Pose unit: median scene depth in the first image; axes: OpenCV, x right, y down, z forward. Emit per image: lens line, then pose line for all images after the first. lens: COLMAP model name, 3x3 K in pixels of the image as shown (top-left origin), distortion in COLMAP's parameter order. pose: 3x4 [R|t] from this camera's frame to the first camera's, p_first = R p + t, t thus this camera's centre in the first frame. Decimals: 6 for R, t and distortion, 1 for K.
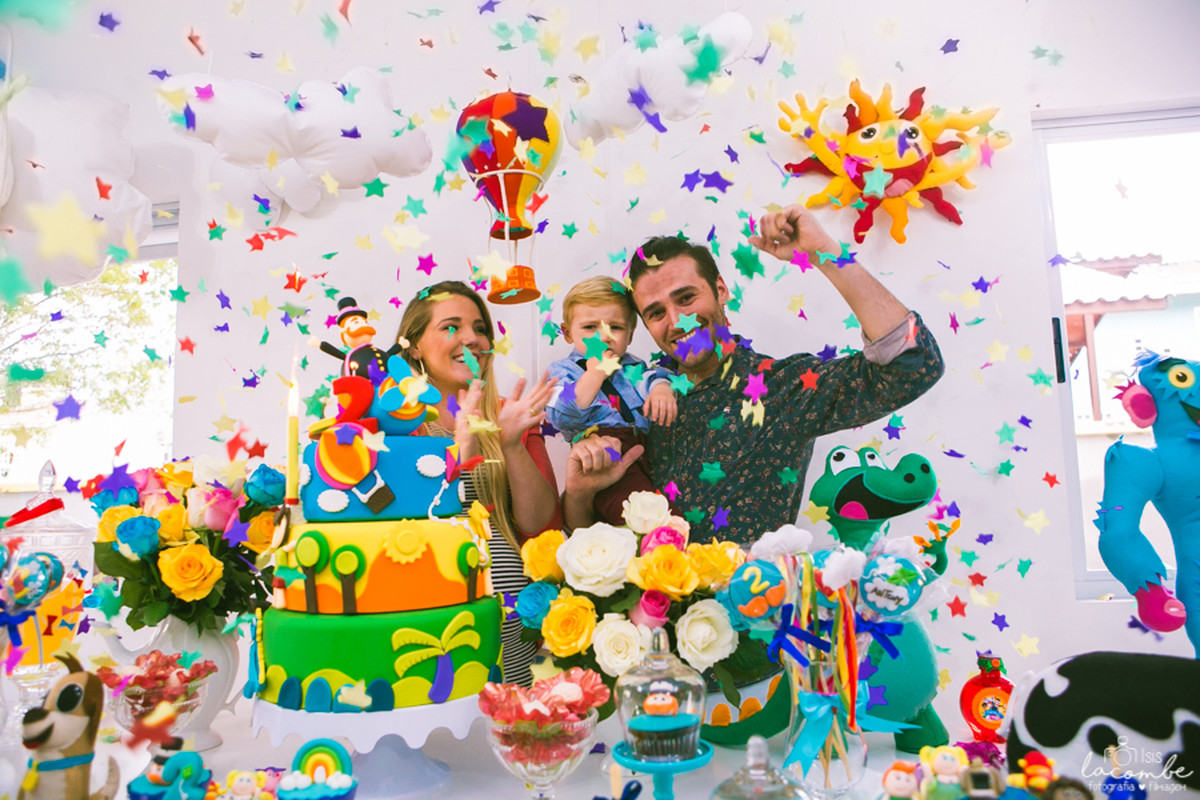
lens RADIAL K [[823.8, 0, 602.5], [0, 823.8, 404.9], [0, 0, 1]] dist [-0.103536, 0.073311]
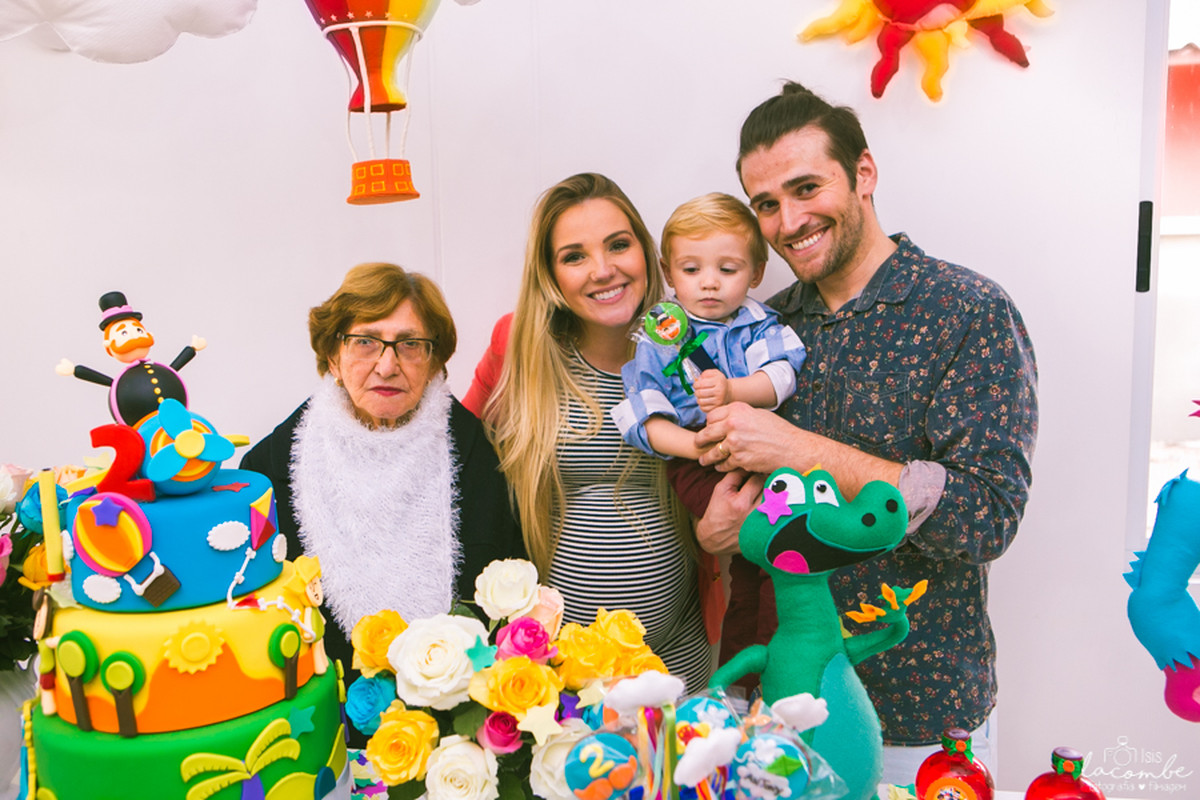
lens RADIAL K [[1058.3, 0, 600.0], [0, 1058.3, 400.0], [0, 0, 1]] dist [-0.074578, 0.091622]
pose [[0.999909, 0.005810, -0.012160, 0.155284], [-0.002762, 0.971492, 0.237057, -0.289265], [0.013191, -0.237002, 0.971420, 0.068627]]
